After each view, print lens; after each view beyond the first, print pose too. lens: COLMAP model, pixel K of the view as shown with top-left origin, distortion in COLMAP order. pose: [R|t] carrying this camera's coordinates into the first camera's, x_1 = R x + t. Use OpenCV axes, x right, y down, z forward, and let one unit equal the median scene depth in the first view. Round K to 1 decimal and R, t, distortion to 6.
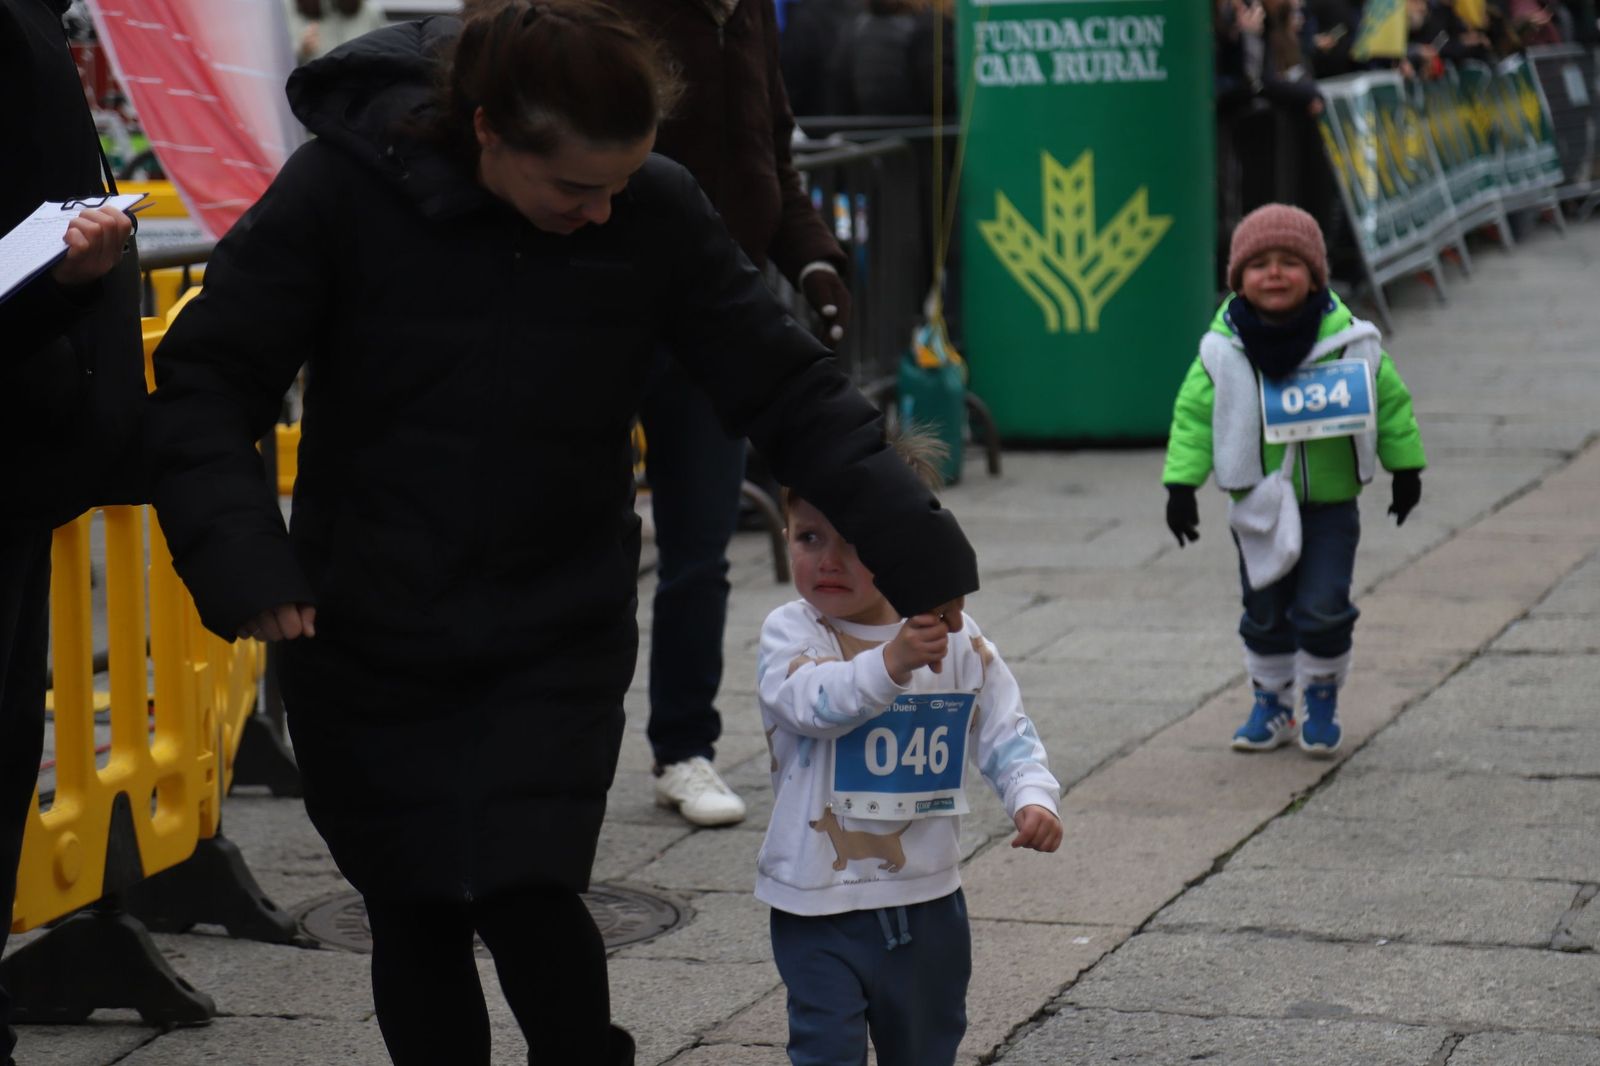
lens RADIAL K [[4964.9, 0, 688.0], [0, 4964.9, 631.1], [0, 0, 1]] dist [0.062027, 0.000000]
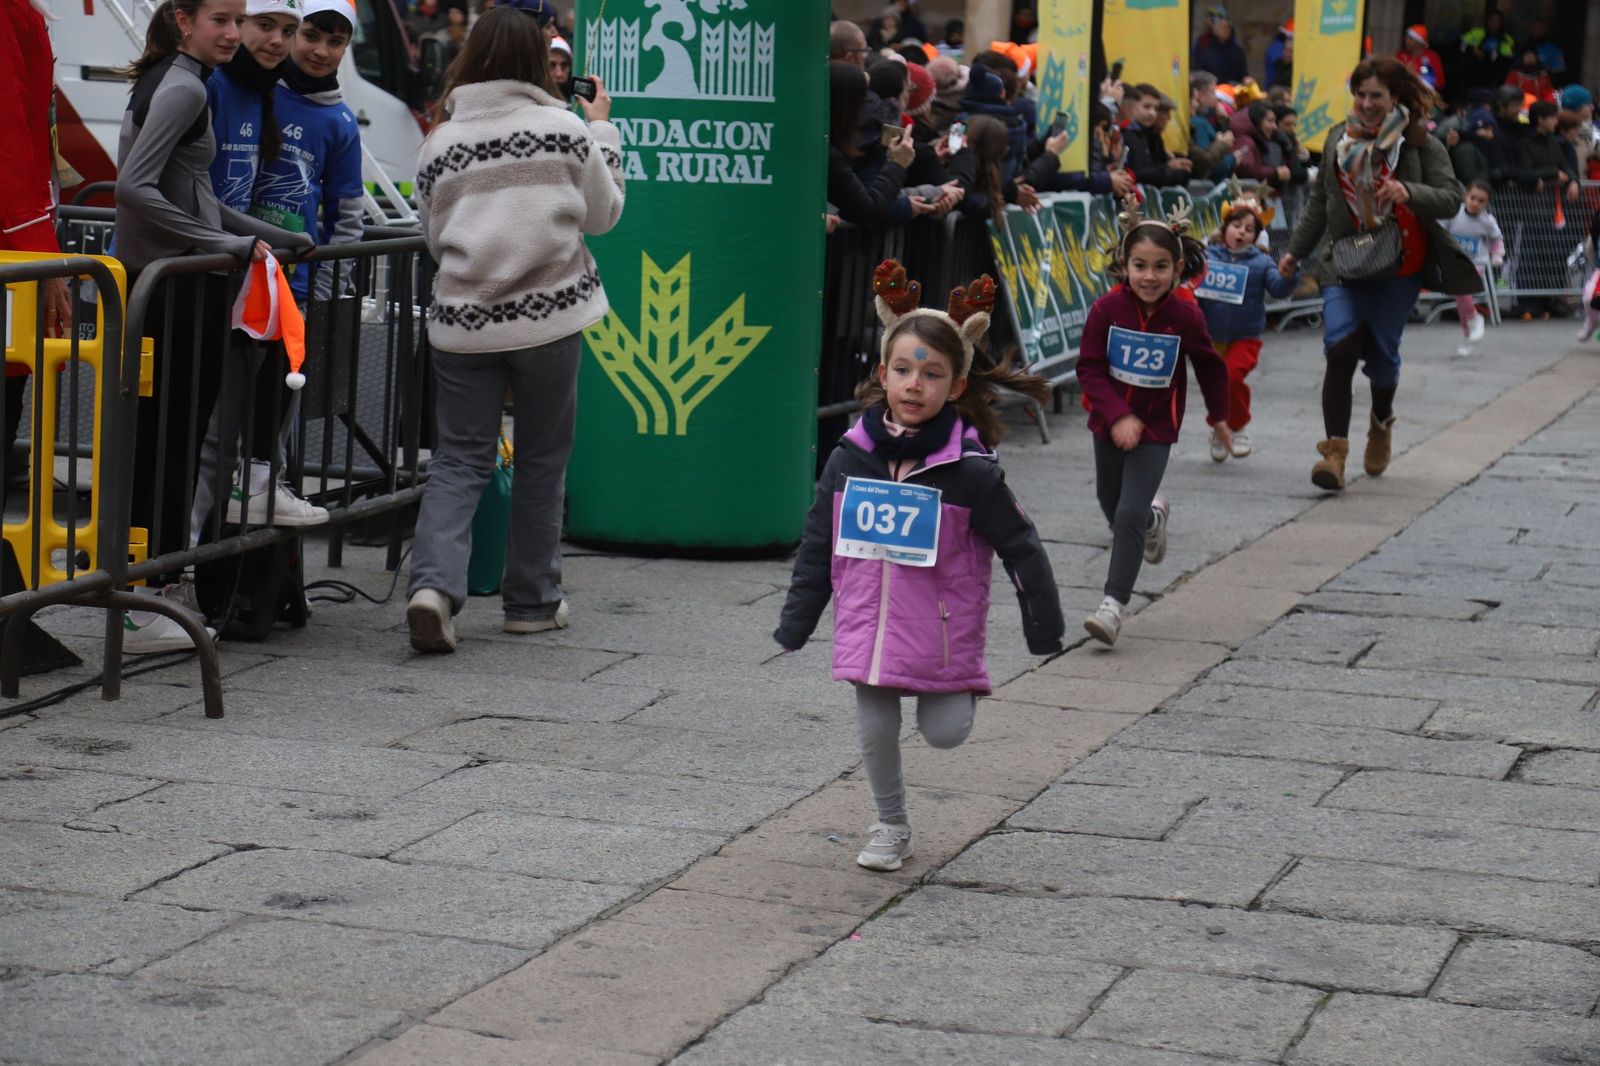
lens RADIAL K [[3681.7, 0, 771.9], [0, 3681.7, 601.8], [0, 0, 1]] dist [0.044601, 0.000000]
pose [[0.997848, 0.063207, 0.017428, 0.088789], [-0.063356, 0.997958, 0.008139, -0.035153], [-0.016878, -0.009226, 0.999815, 0.273837]]
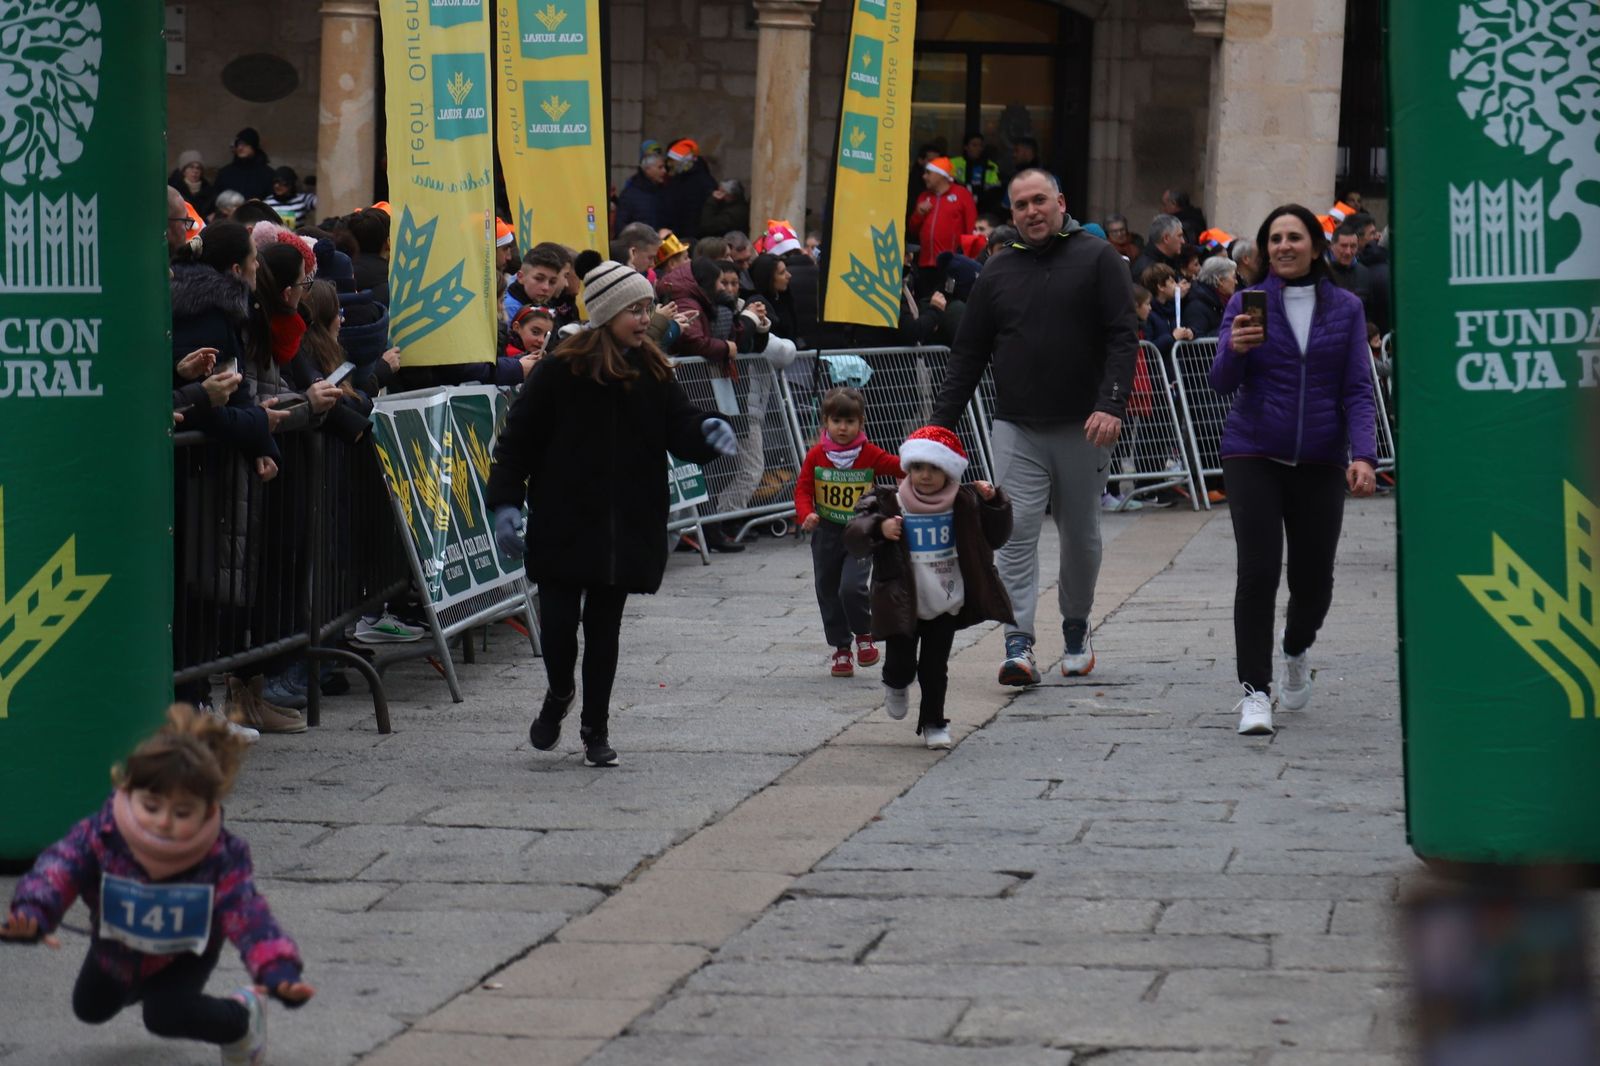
lens RADIAL K [[4751.0, 0, 761.0], [0, 4751.0, 589.8], [0, 0, 1]] dist [0.042603, 0.000000]
pose [[0.987705, 0.017227, 0.155380, 0.082838], [-0.007806, 0.998105, -0.061038, -0.036535], [-0.156137, 0.059074, 0.985967, 0.253355]]
